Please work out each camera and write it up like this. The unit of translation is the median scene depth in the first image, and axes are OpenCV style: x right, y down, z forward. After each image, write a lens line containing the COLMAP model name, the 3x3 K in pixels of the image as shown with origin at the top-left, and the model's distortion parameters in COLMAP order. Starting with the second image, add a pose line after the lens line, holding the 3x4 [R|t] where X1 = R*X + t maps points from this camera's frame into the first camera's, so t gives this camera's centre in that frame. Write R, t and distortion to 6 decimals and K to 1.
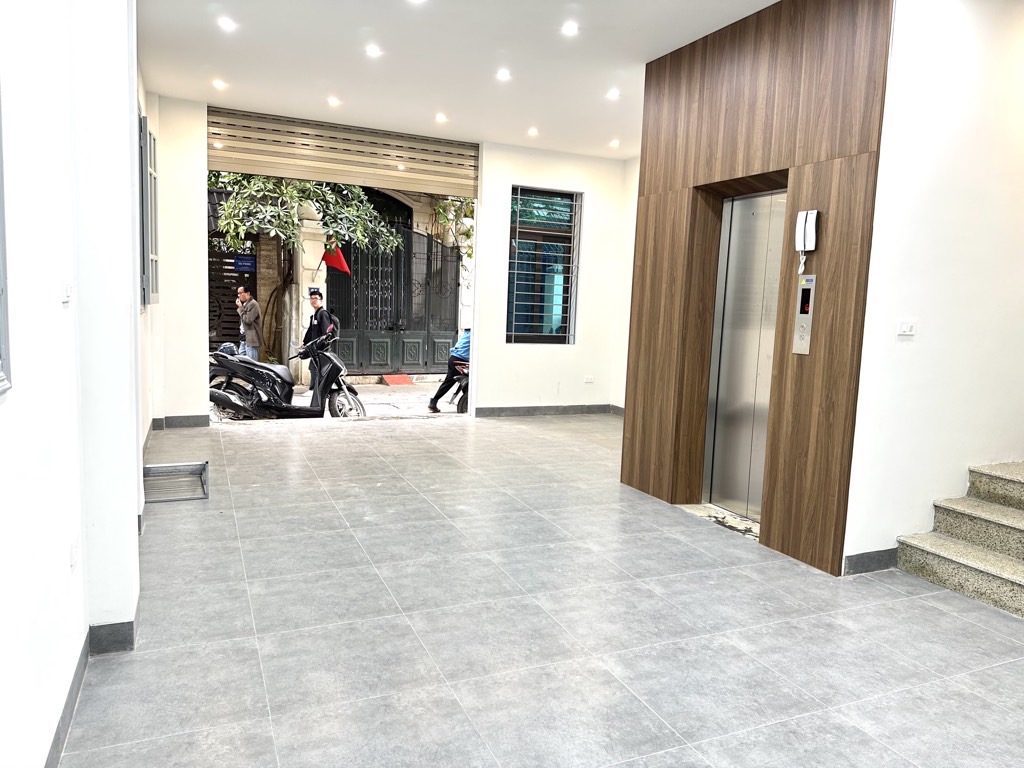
lens RADIAL K [[709.5, 0, 503.9], [0, 709.5, 374.2], [0, 0, 1]] dist [0.042310, -0.001312]
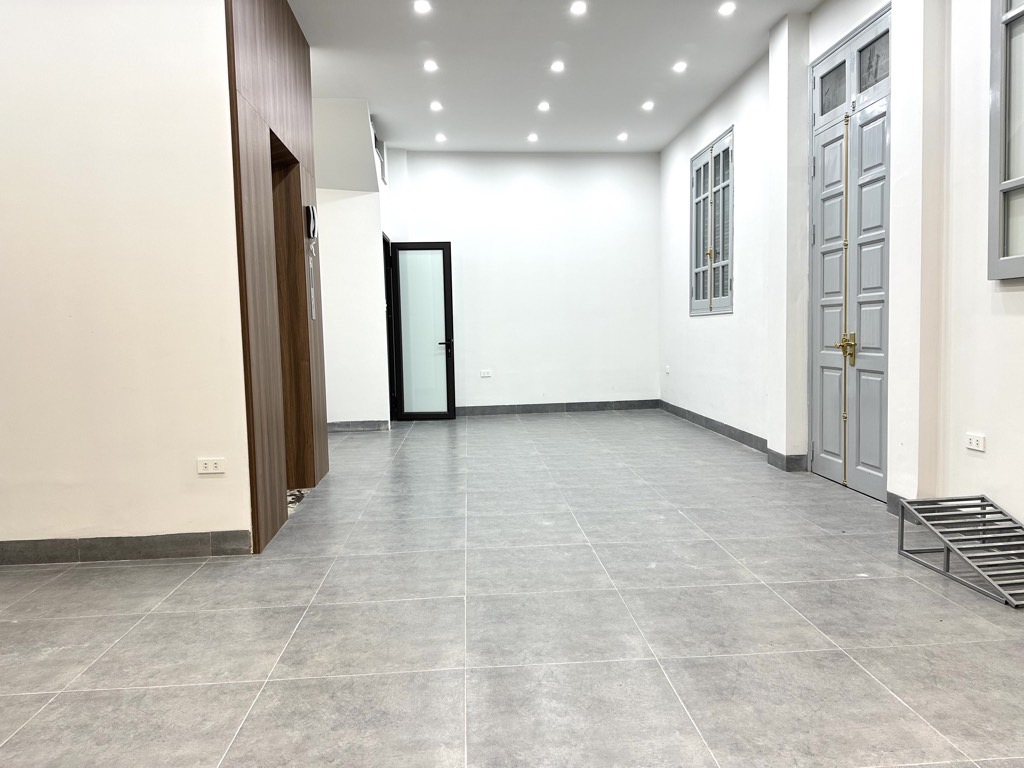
lens RADIAL K [[708.9, 0, 512.7], [0, 708.9, 383.2], [0, 0, 1]] dist [-0.001169, 0.000031]
pose [[-0.945087, -0.042568, 0.324034, -0.270059], [0.022306, 0.980768, 0.193900, -0.124535], [-0.326056, 0.190480, -0.925962, 1.681288]]
